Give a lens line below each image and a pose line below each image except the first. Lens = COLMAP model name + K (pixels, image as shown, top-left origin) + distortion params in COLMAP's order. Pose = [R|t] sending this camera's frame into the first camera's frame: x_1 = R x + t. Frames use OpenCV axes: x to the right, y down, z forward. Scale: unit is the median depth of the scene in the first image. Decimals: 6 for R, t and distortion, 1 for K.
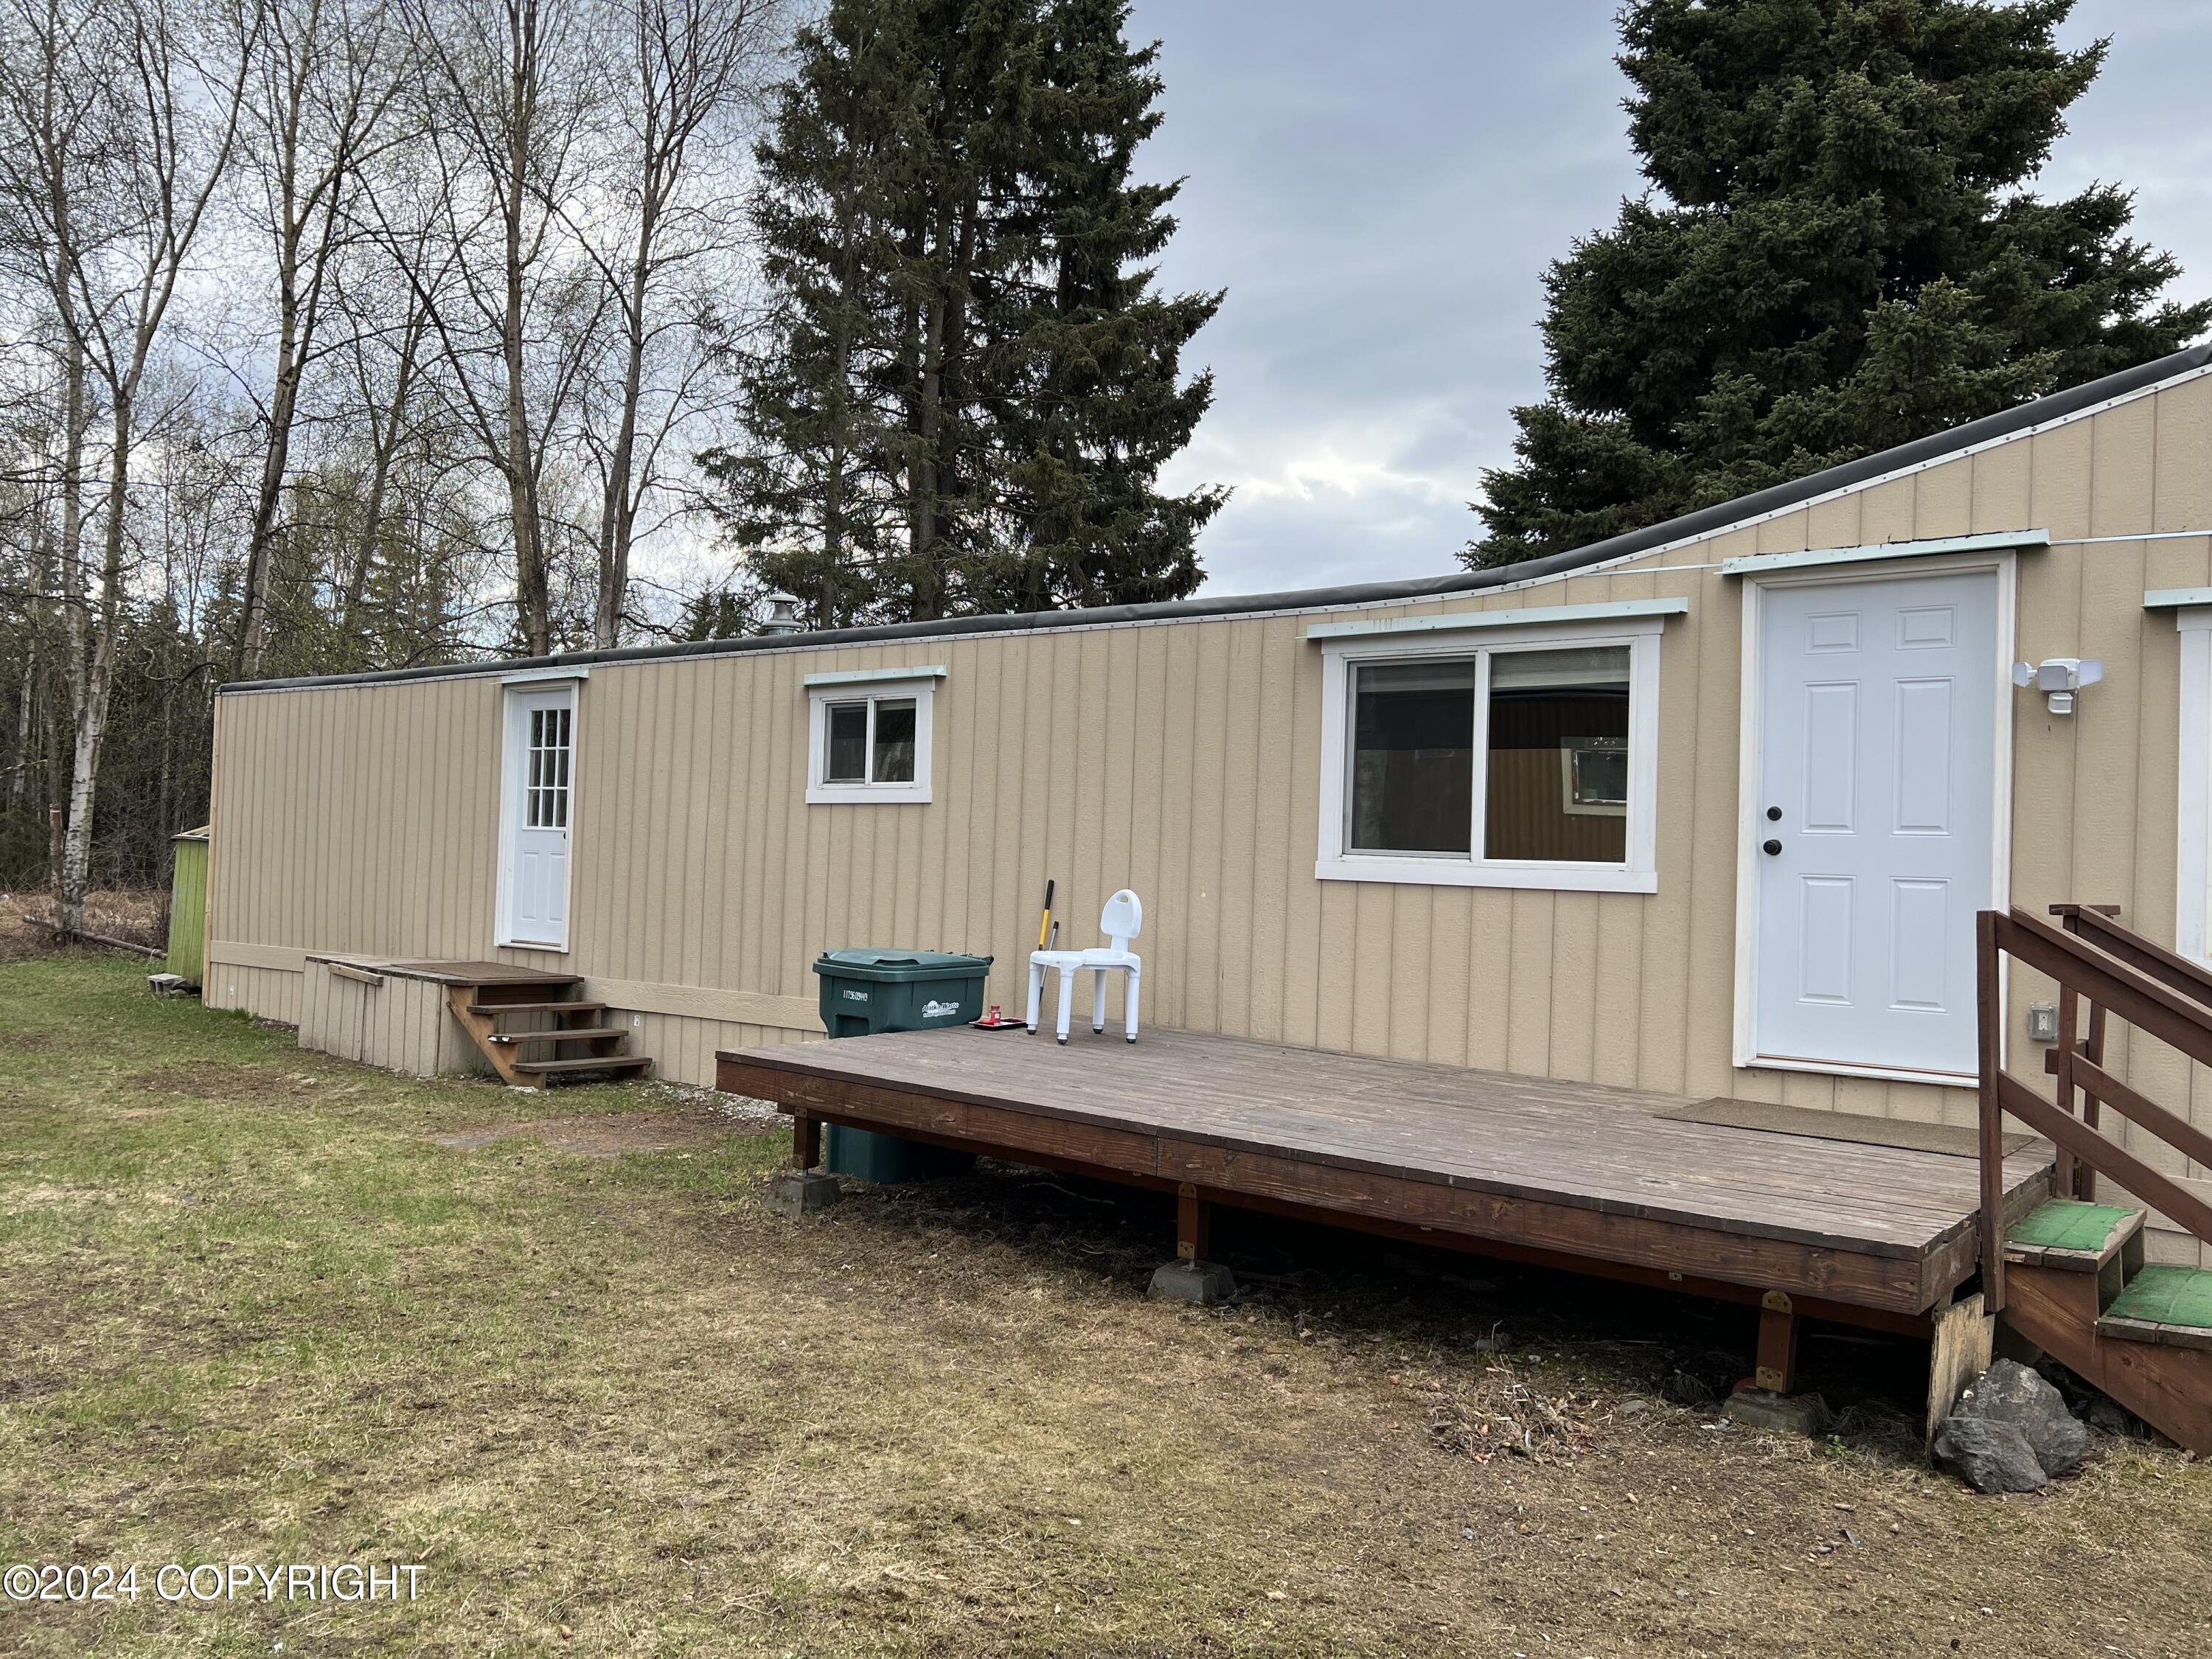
lens RADIAL K [[1673.8, 0, 1100.9], [0, 1673.8, 836.8], [0, 0, 1]] dist [0.063573, -0.064377]
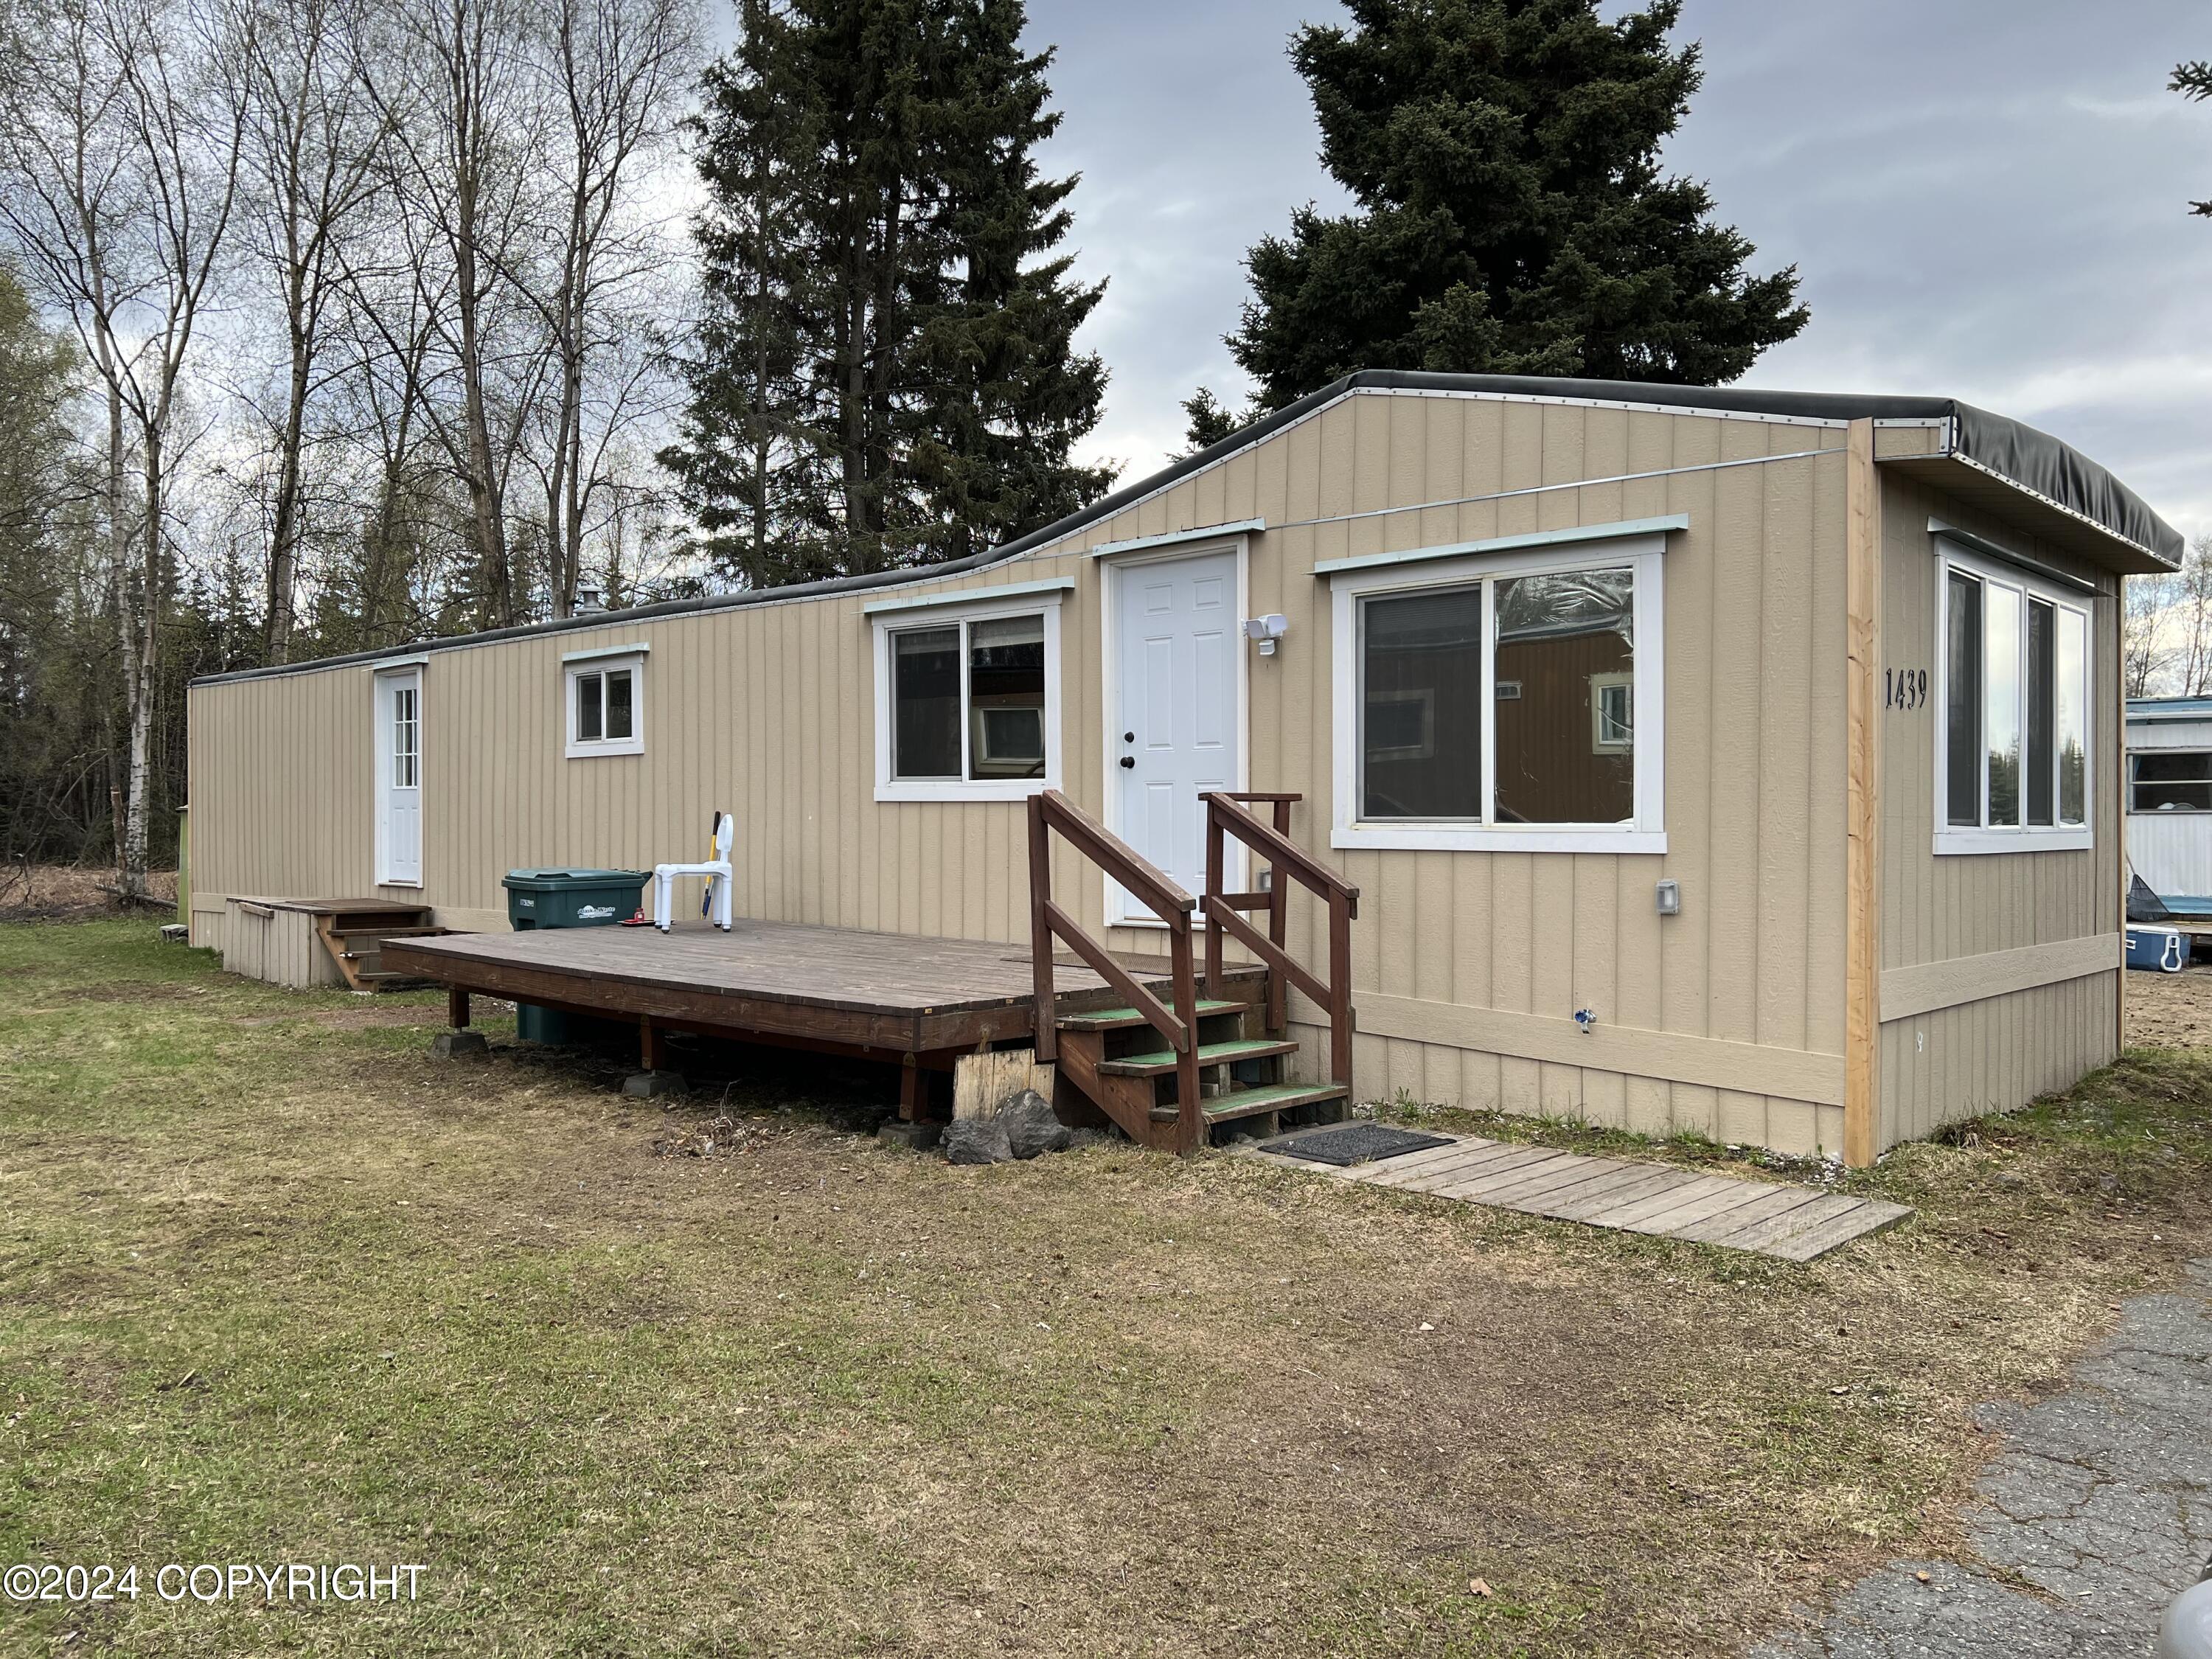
lens RADIAL K [[1673.8, 0, 1104.6], [0, 1673.8, 842.8], [0, 0, 1]] dist [0.063573, -0.064377]
pose [[0.995963, -0.032475, -0.083679, 0.279952], [0.034954, 0.998987, 0.028326, 0.018280], [0.082674, -0.031136, 0.996090, -0.182580]]
